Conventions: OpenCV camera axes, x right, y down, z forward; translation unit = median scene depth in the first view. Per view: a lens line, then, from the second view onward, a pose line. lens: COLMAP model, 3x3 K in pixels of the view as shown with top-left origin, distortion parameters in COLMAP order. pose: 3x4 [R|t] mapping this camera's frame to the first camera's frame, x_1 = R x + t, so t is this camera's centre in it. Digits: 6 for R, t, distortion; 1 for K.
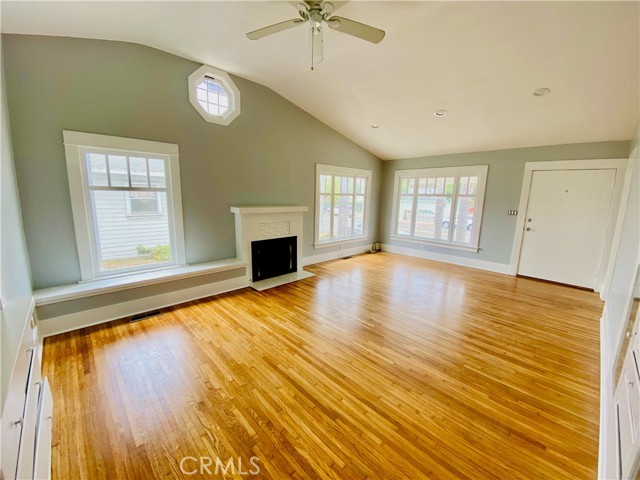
lens RADIAL K [[258.3, 0, 320.0], [0, 258.3, 240.0], [0, 0, 1]] dist [0.018589, -0.019309]
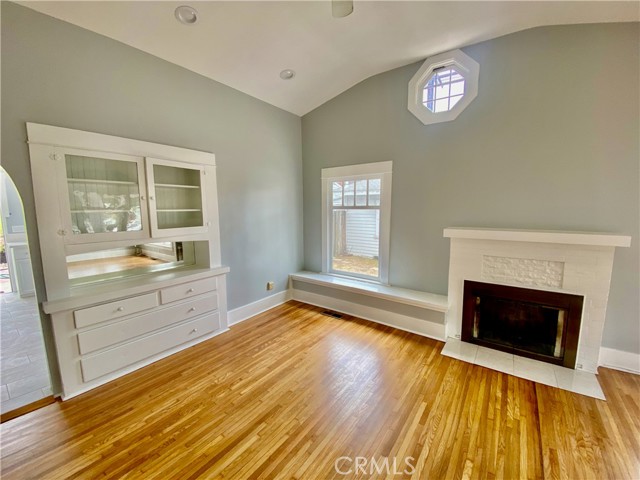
lens RADIAL K [[258.3, 0, 320.0], [0, 258.3, 240.0], [0, 0, 1]] dist [0.018589, -0.019309]
pose [[0.175972, 0.100919, -0.979209, 0.372641], [-0.159872, 0.984455, 0.072729, -0.100377], [0.971326, 0.143749, 0.189370, 0.583189]]
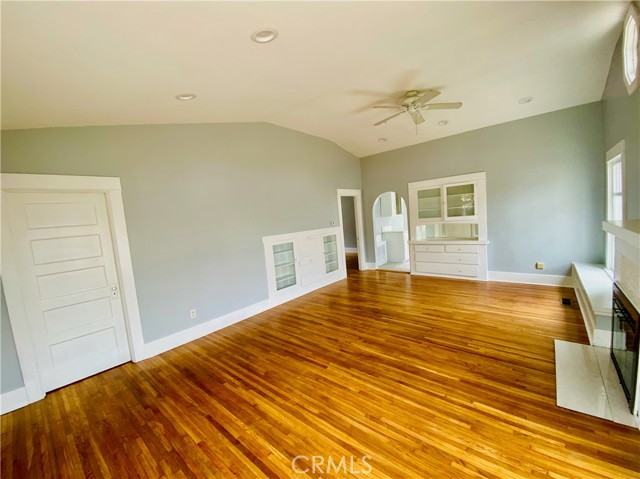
lens RADIAL K [[258.3, 0, 320.0], [0, 258.3, 239.5], [0, 0, 1]] dist [0.018589, -0.019309]
pose [[-0.994062, 0.063549, -0.088328, 0.487195], [0.039262, 0.966532, 0.253525, -0.294815], [0.101483, 0.248552, -0.963288, 1.705059]]
